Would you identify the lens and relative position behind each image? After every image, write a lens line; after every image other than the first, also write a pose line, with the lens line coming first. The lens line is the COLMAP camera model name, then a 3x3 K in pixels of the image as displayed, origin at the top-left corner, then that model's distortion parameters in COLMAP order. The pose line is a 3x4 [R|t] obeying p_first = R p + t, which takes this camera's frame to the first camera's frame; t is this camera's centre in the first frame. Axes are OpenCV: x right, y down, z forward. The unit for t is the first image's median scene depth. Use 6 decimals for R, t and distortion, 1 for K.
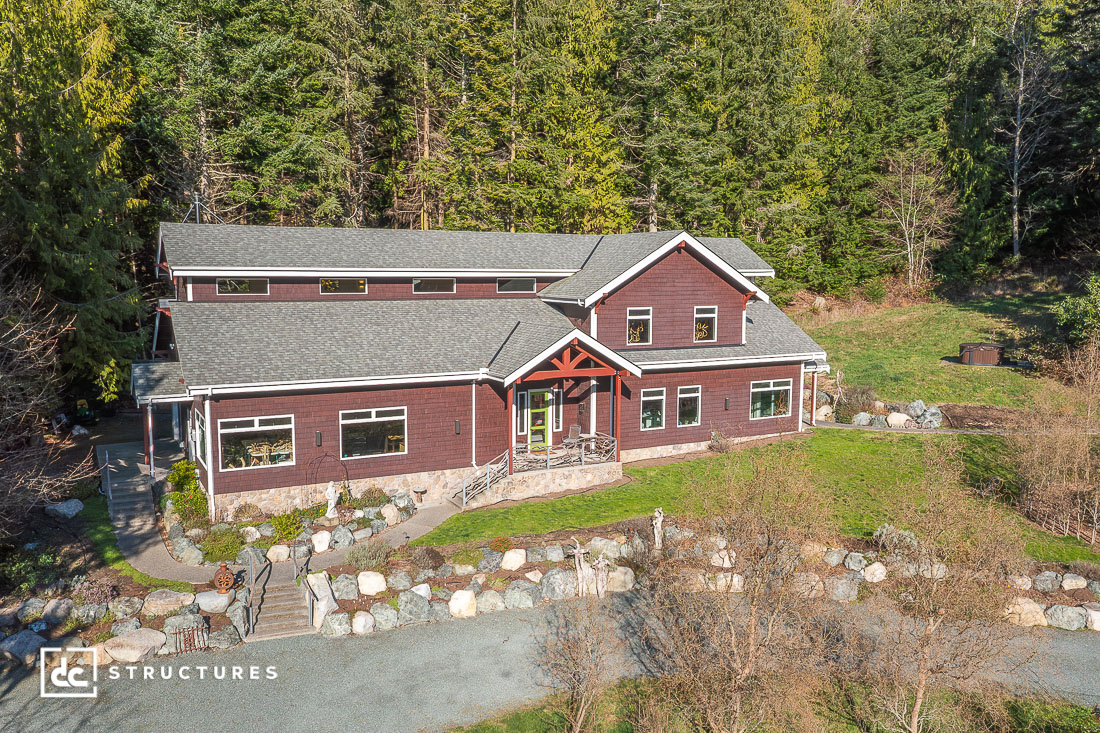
lens RADIAL K [[868.3, 0, 538.8], [0, 868.3, 378.7], [0, 0, 1]] dist [0.000625, -0.000485]
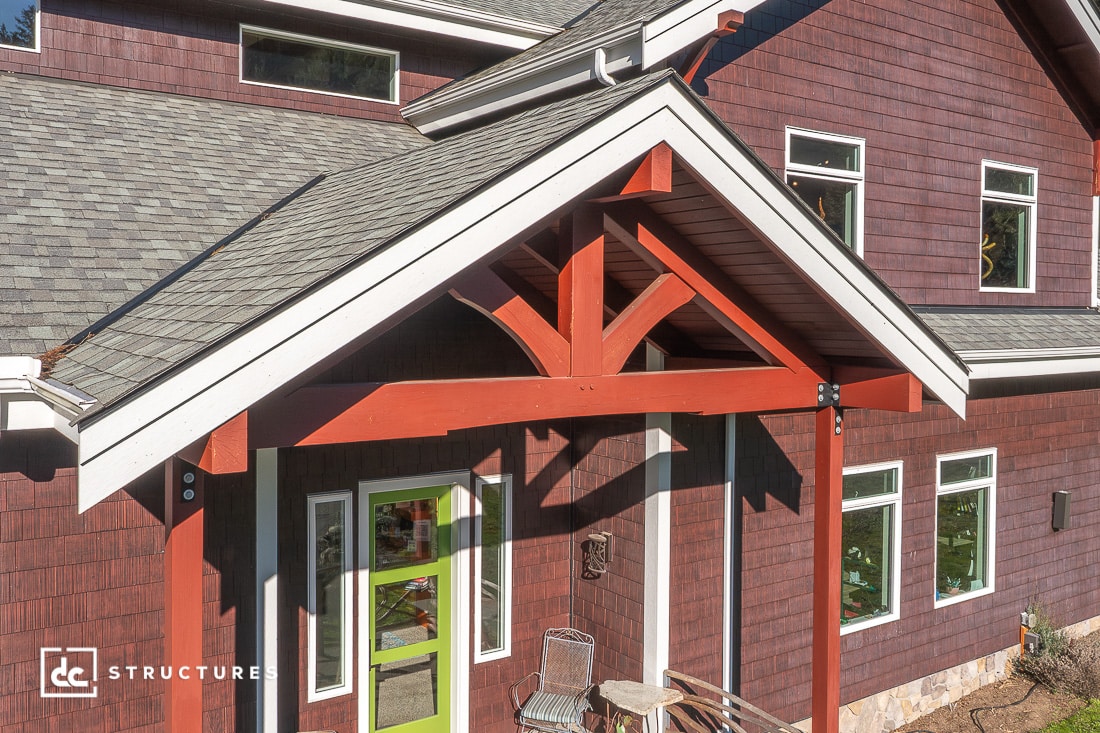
lens RADIAL K [[936.4, 0, 496.0], [0, 936.4, 332.1], [0, 0, 1]] dist [0.007963, -0.020853]
pose [[0.996061, 0.001053, 0.088668, 0.000645], [0.007918, 0.994879, -0.100764, -0.000338], [-0.088320, 0.101069, 0.990951, 0.762729]]
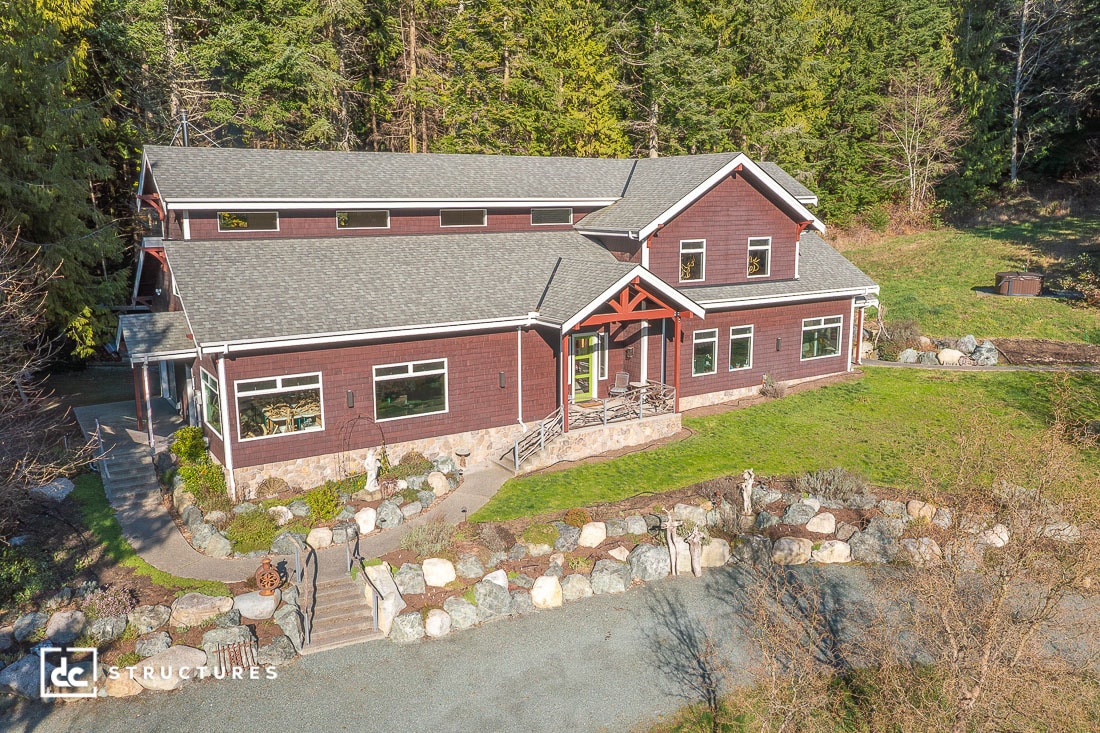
lens RADIAL K [[868.3, 0, 544.4], [0, 868.3, 356.5], [0, 0, 1]] dist [0.000625, -0.000485]
pose [[0.997346, -0.021745, 0.069478, -0.102715], [0.017945, 0.998333, 0.054853, -0.013859], [-0.070555, -0.053460, 0.996074, 0.113352]]
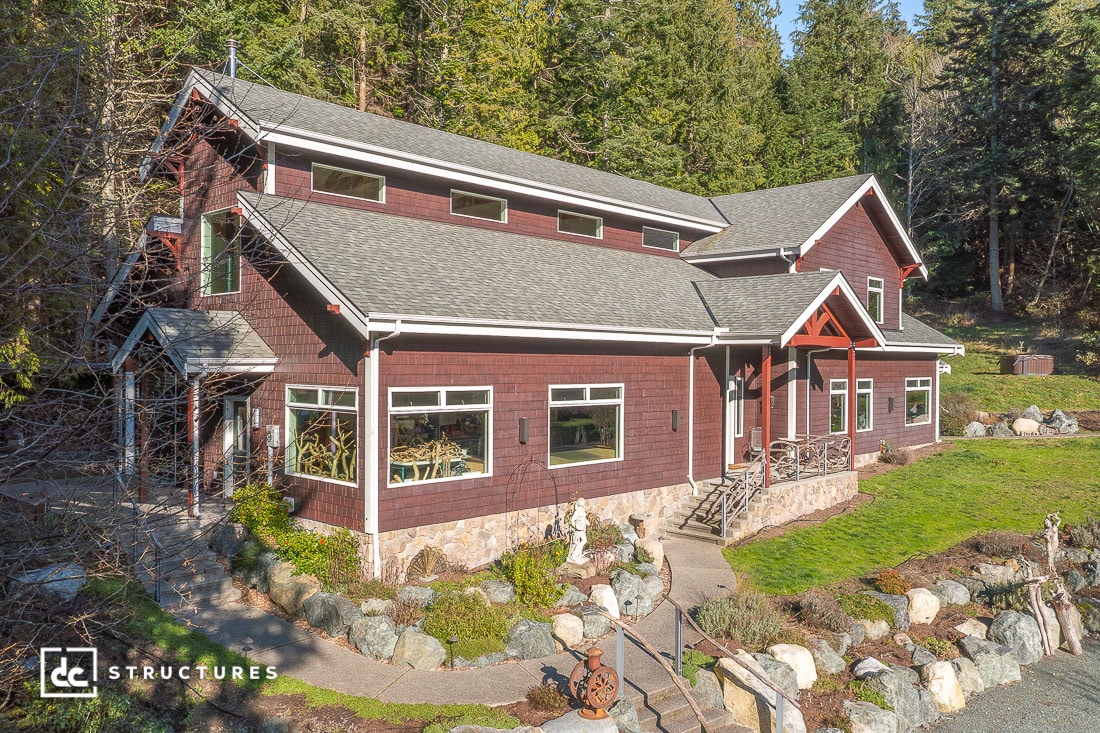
lens RADIAL K [[868.3, 0, 548.6], [0, 868.3, 361.8], [0, 0, 1]] dist [0.000625, -0.000485]
pose [[0.950197, 0.002315, 0.311642, -0.355363], [0.035727, 0.992571, -0.116304, 0.077880], [-0.309596, 0.121646, 0.943055, 0.377765]]
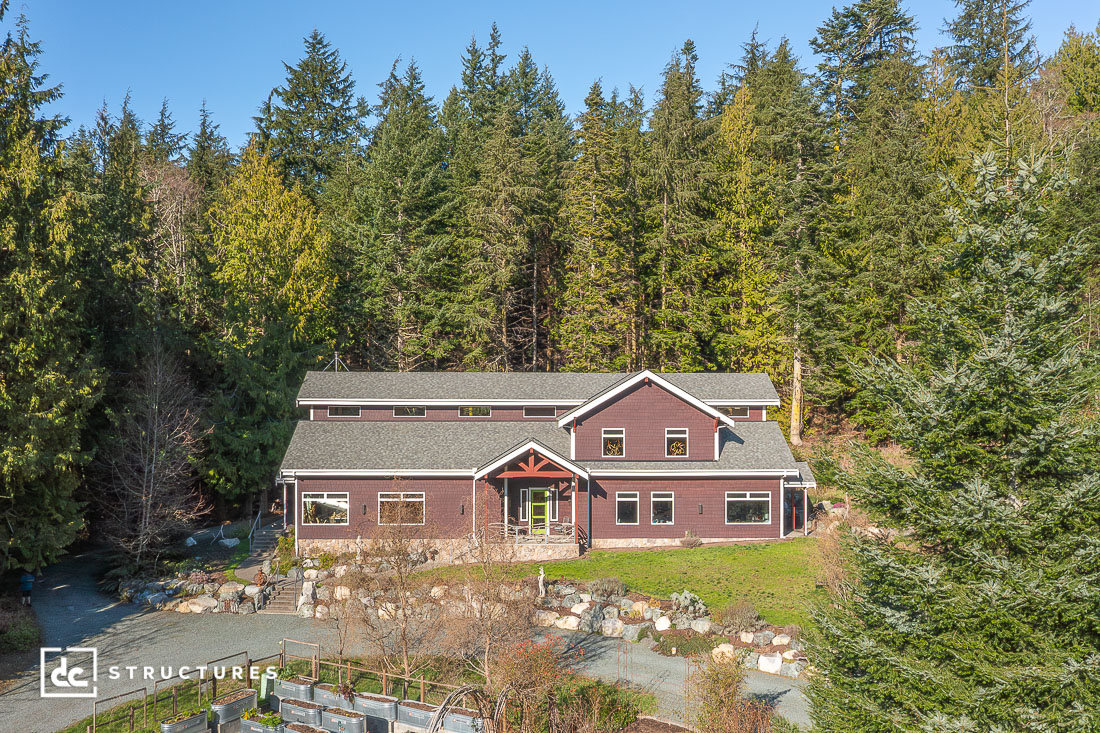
lens RADIAL K [[936.4, 0, 553.4], [0, 936.4, 375.0], [0, 0, 1]] dist [0.007963, -0.020853]
pose [[0.900978, -0.014923, -0.433609, 0.658627], [-0.051464, 0.988677, -0.140962, 0.042968], [0.430802, 0.149319, 0.890007, -0.314910]]
